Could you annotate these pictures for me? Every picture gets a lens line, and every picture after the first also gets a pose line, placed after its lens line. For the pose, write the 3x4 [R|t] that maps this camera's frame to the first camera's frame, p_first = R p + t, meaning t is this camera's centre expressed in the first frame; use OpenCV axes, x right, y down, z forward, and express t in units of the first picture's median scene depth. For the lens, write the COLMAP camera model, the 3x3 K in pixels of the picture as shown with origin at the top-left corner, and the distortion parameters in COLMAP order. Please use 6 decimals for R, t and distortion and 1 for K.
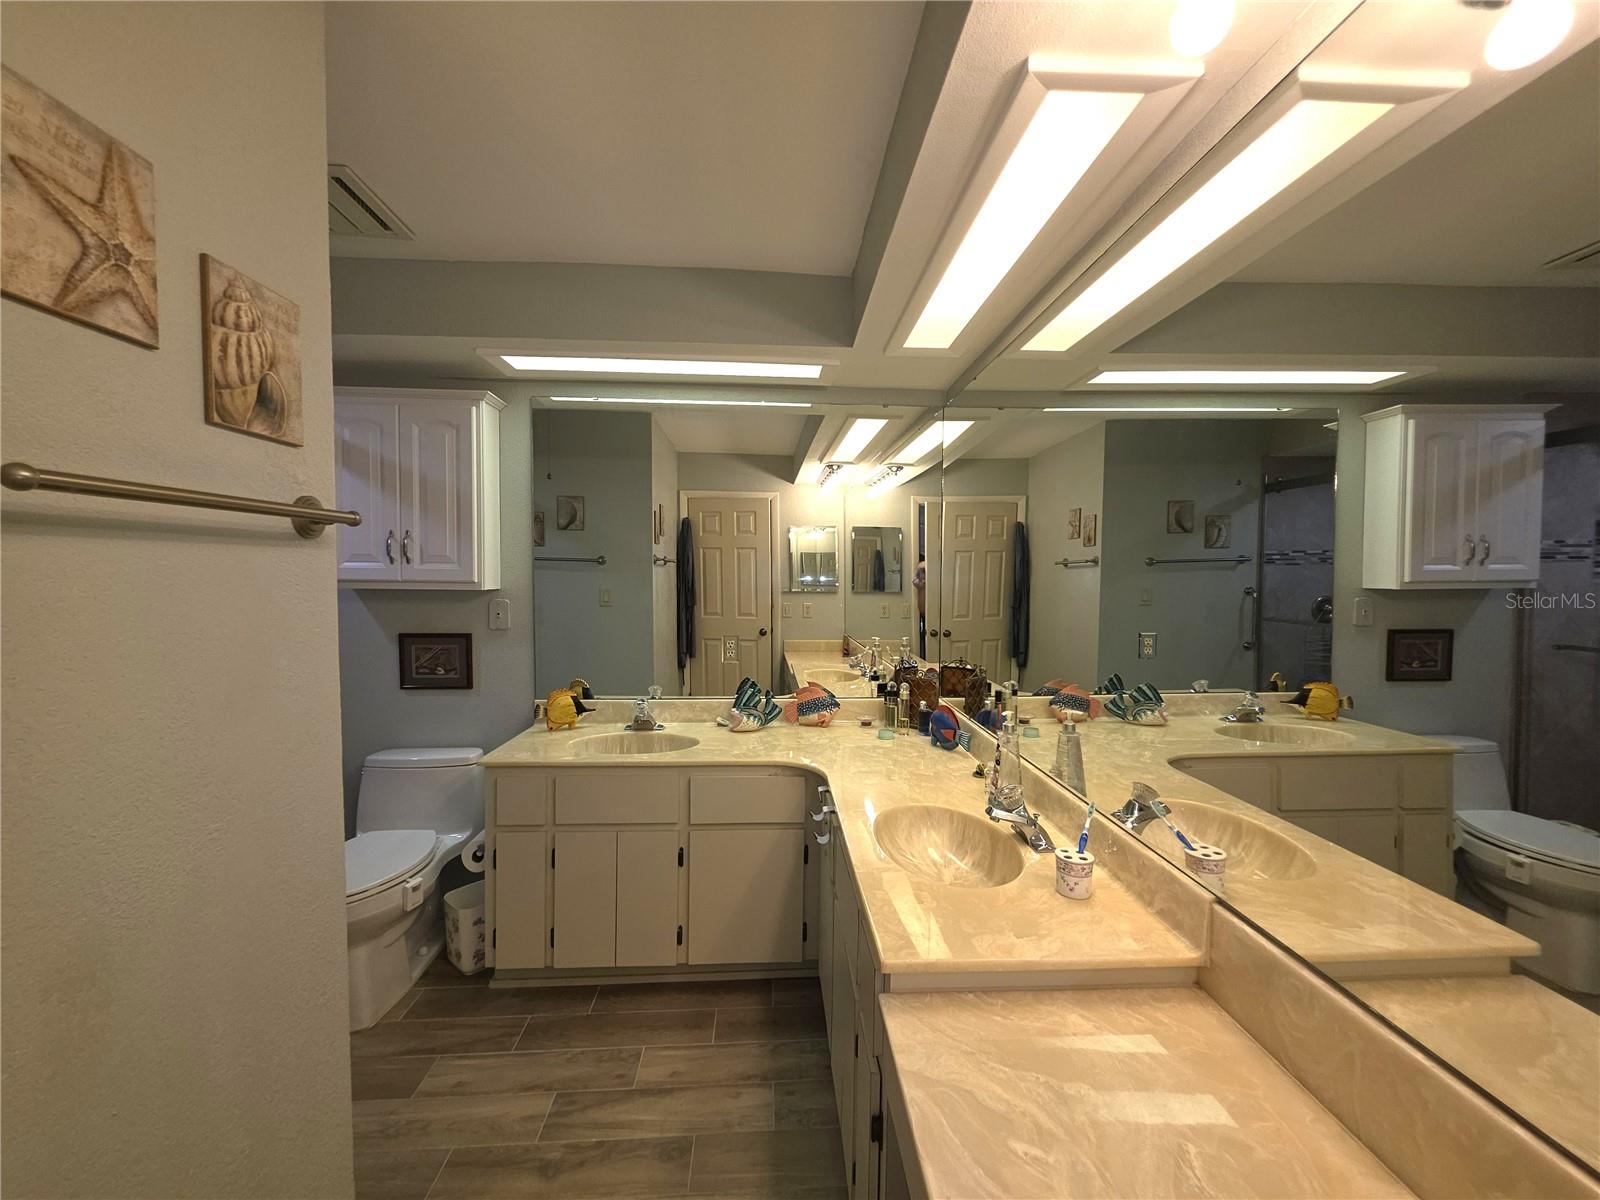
lens RADIAL K [[635.7, 0, 806.0], [0, 635.7, 605.7], [0, 0, 1]] dist [-0.000620, 0.001177]
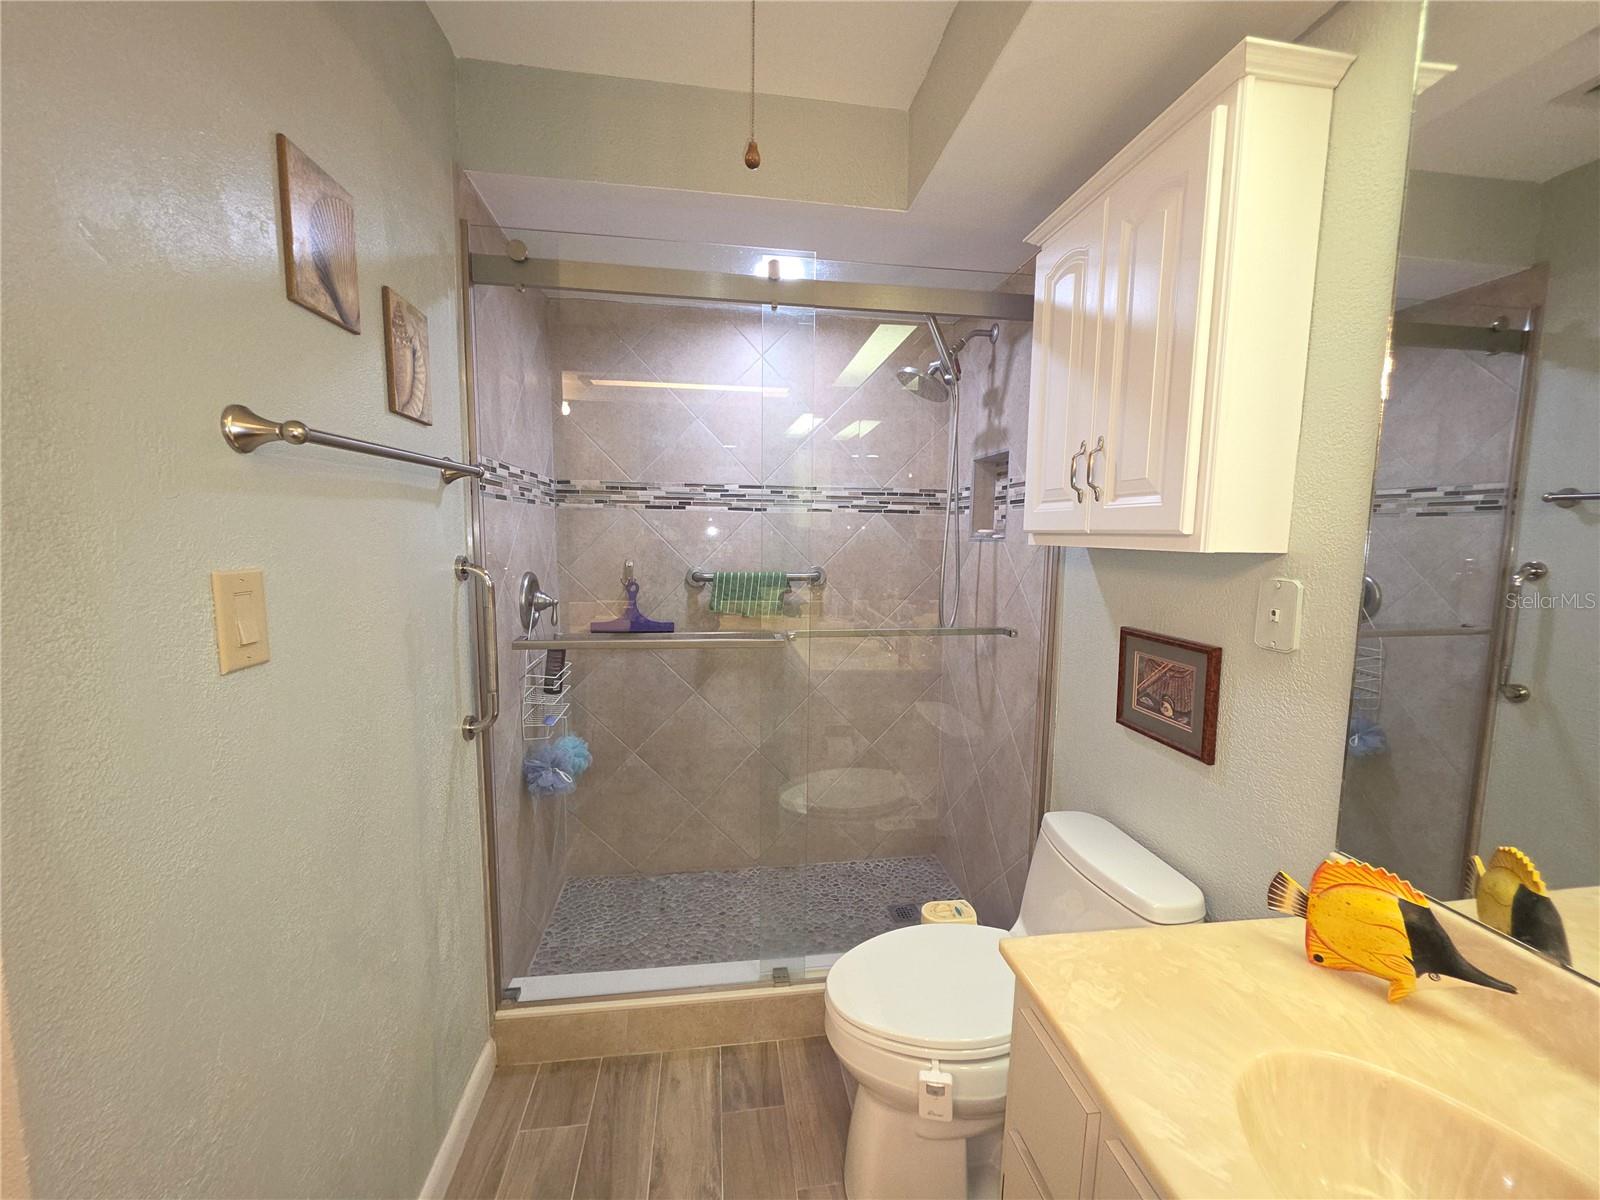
lens RADIAL K [[635.7, 0, 806.0], [0, 635.7, 605.7], [0, 0, 1]] dist [-0.000620, 0.001177]
pose [[0.083310, 0.097544, -0.991738, -0.097384], [-0.055921, 0.994087, 0.093078, -0.013053], [0.994953, 0.047704, 0.088272, 0.664566]]
